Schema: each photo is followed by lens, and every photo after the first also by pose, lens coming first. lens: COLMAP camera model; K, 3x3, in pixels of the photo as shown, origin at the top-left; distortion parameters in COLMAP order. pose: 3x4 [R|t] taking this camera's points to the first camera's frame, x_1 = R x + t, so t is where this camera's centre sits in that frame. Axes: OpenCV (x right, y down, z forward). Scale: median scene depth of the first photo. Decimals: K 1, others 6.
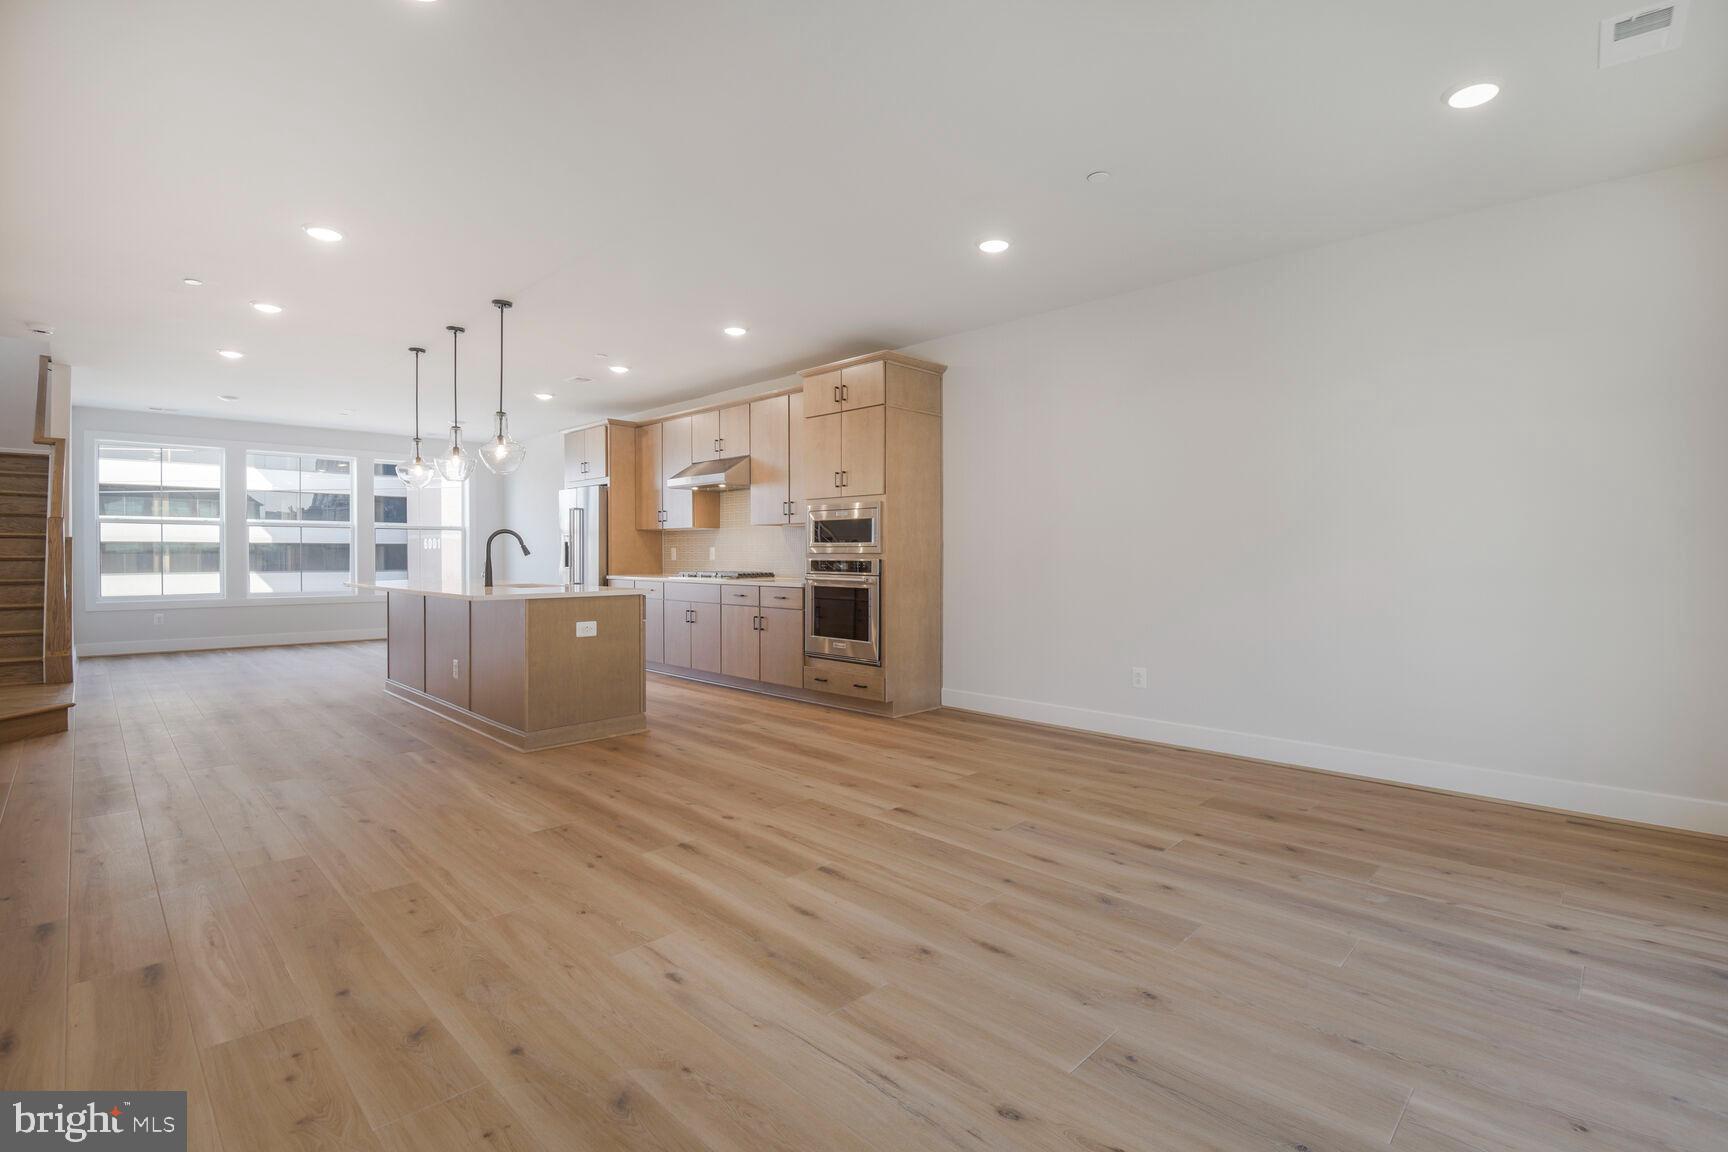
lens RADIAL K [[805.1, 0, 876.8], [0, 805.1, 557.1], [0, 0, 1]] dist [0.000215, -0.023894]
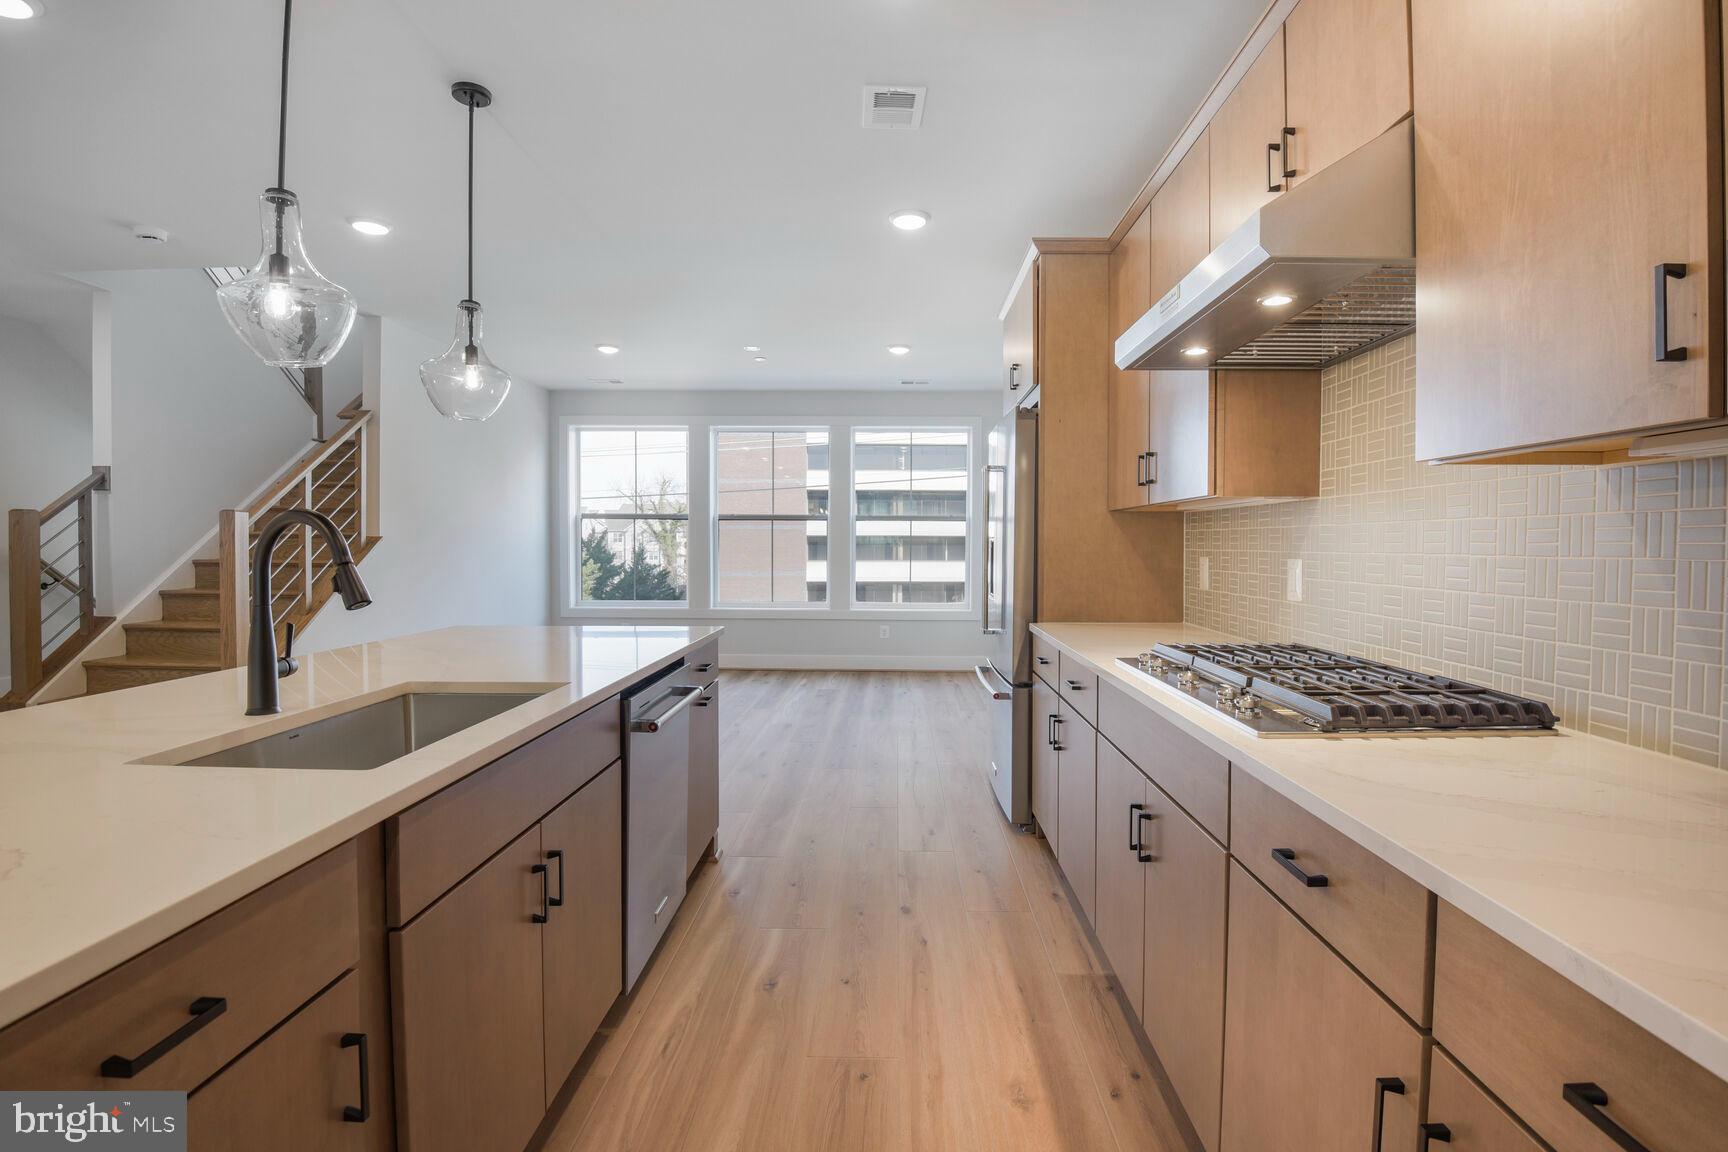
lens RADIAL K [[800.8, 0, 881.3], [0, 800.8, 565.8], [0, 0, 1]] dist [-0.017290, -0.011882]
pose [[0.690929, 0.022605, -0.722569, -0.143123], [-0.007275, 0.999678, 0.024318, -0.024723], [0.722886, -0.011546, 0.690871, 1.031413]]
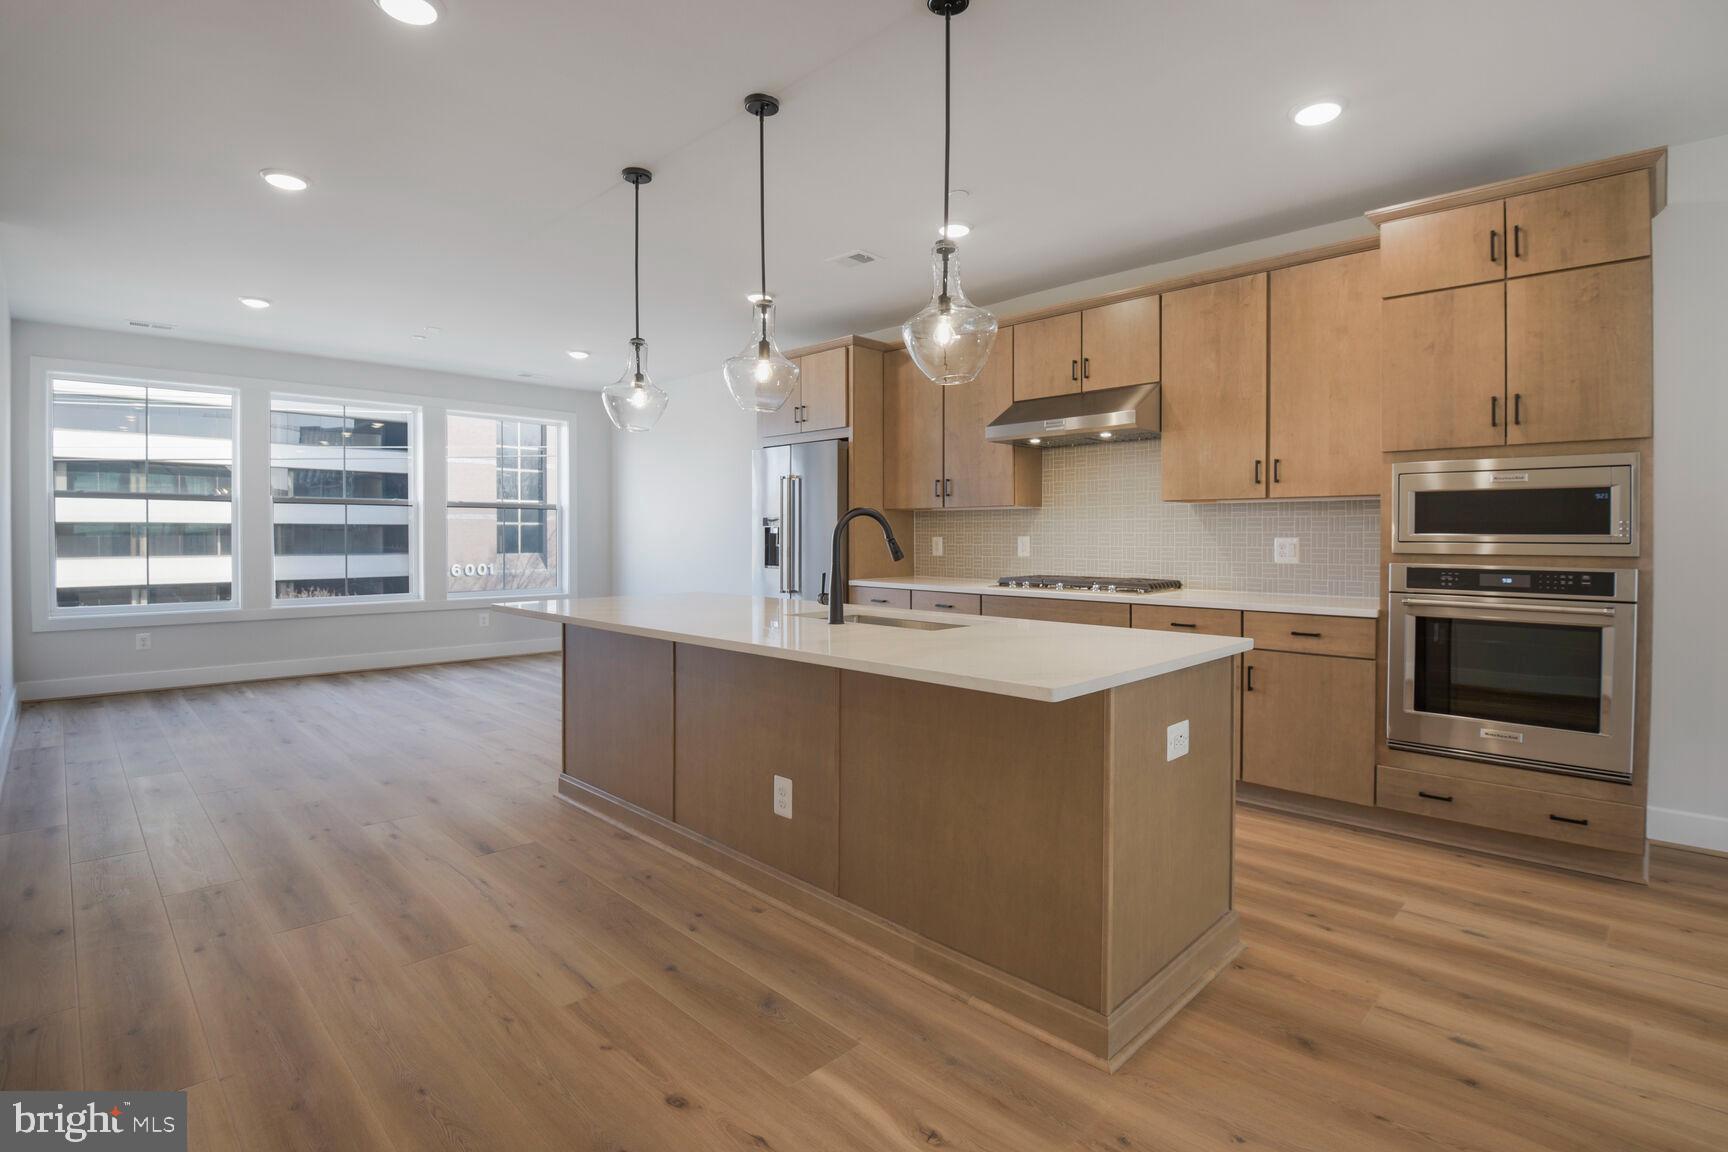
lens RADIAL K [[823.1, 0, 883.2], [0, 823.1, 550.5], [0, 0, 1]] dist [0.001057, -0.023469]
pose [[0.999960, 0.000429, 0.008953, -0.491031], [-0.000568, 0.999879, 0.015547, -0.017531], [-0.008945, -0.015552, 0.999839, 0.533494]]
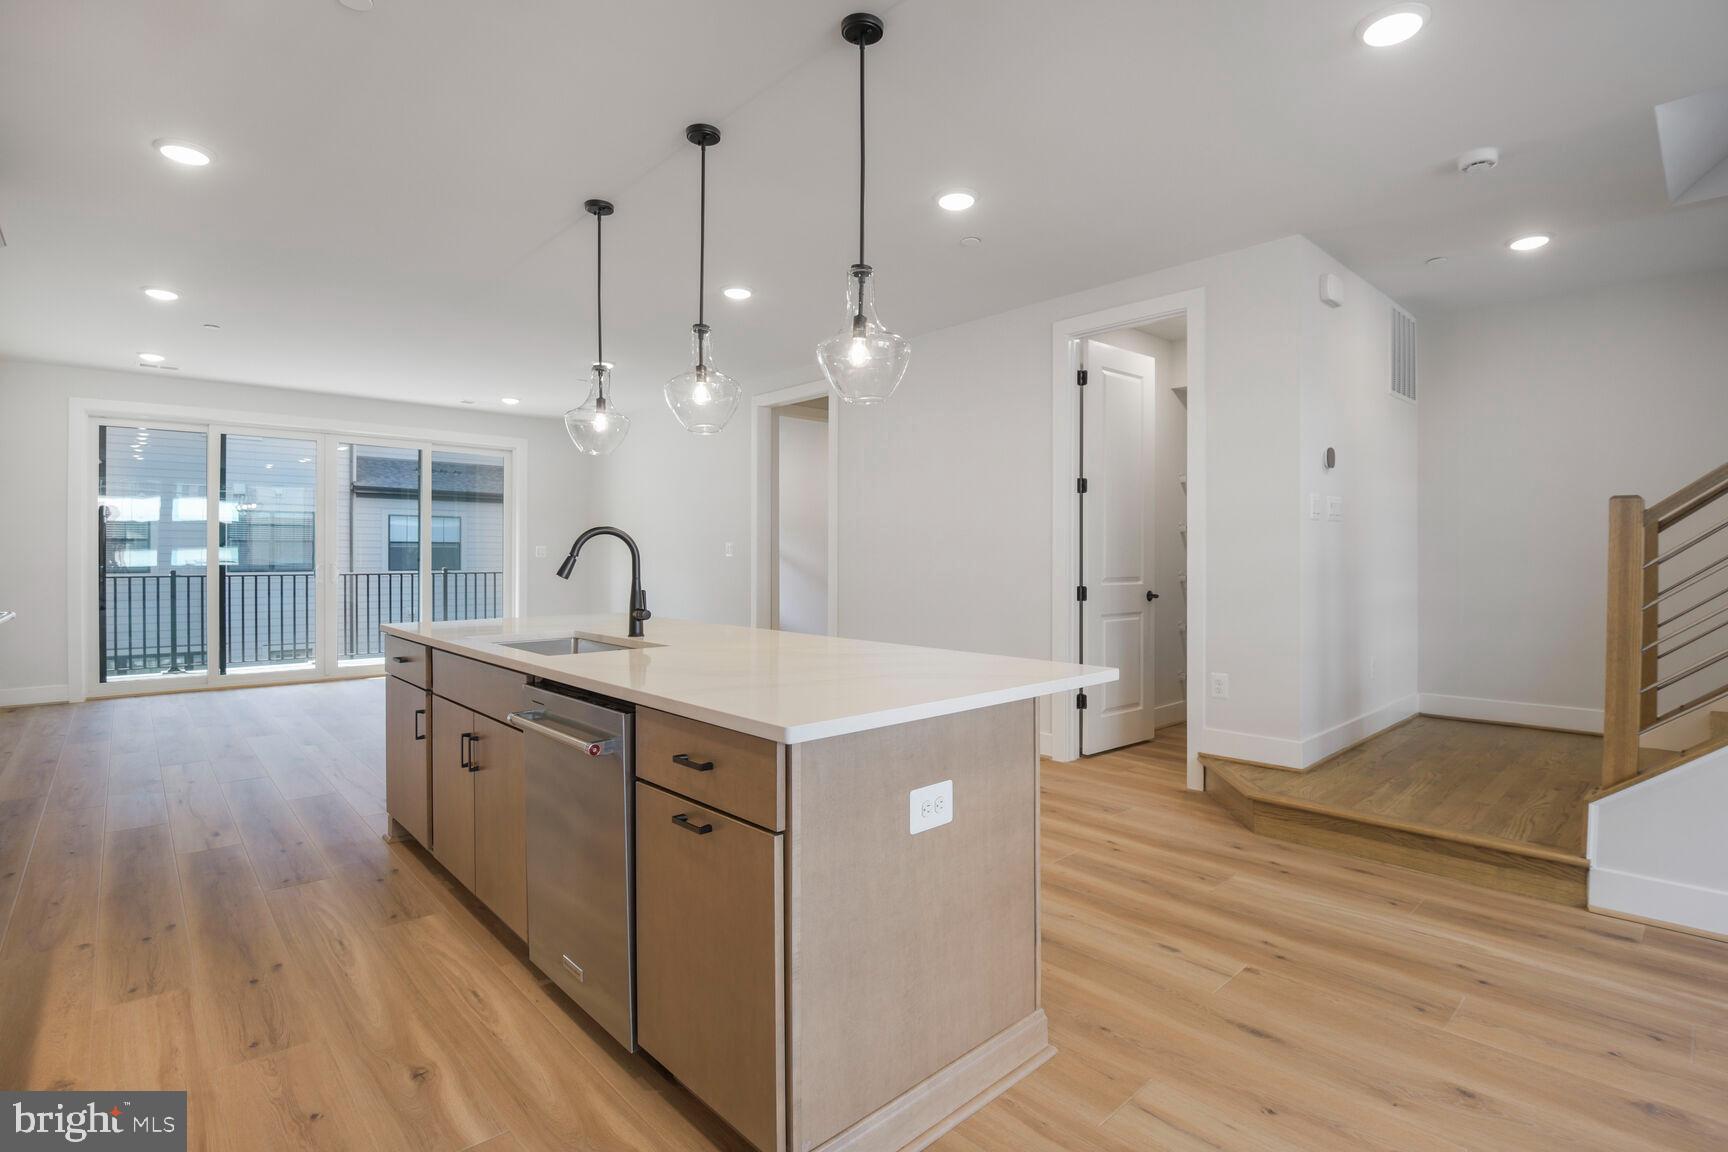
lens RADIAL K [[817.1, 0, 891.0], [0, 817.1, 551.2], [0, 0, 1]] dist [-0.021843, -0.009997]
pose [[-0.999744, -0.002297, 0.022529, -0.706720], [-0.002327, 0.999996, -0.001316, -0.020278], [-0.022526, -0.001368, -0.999745, 1.632636]]
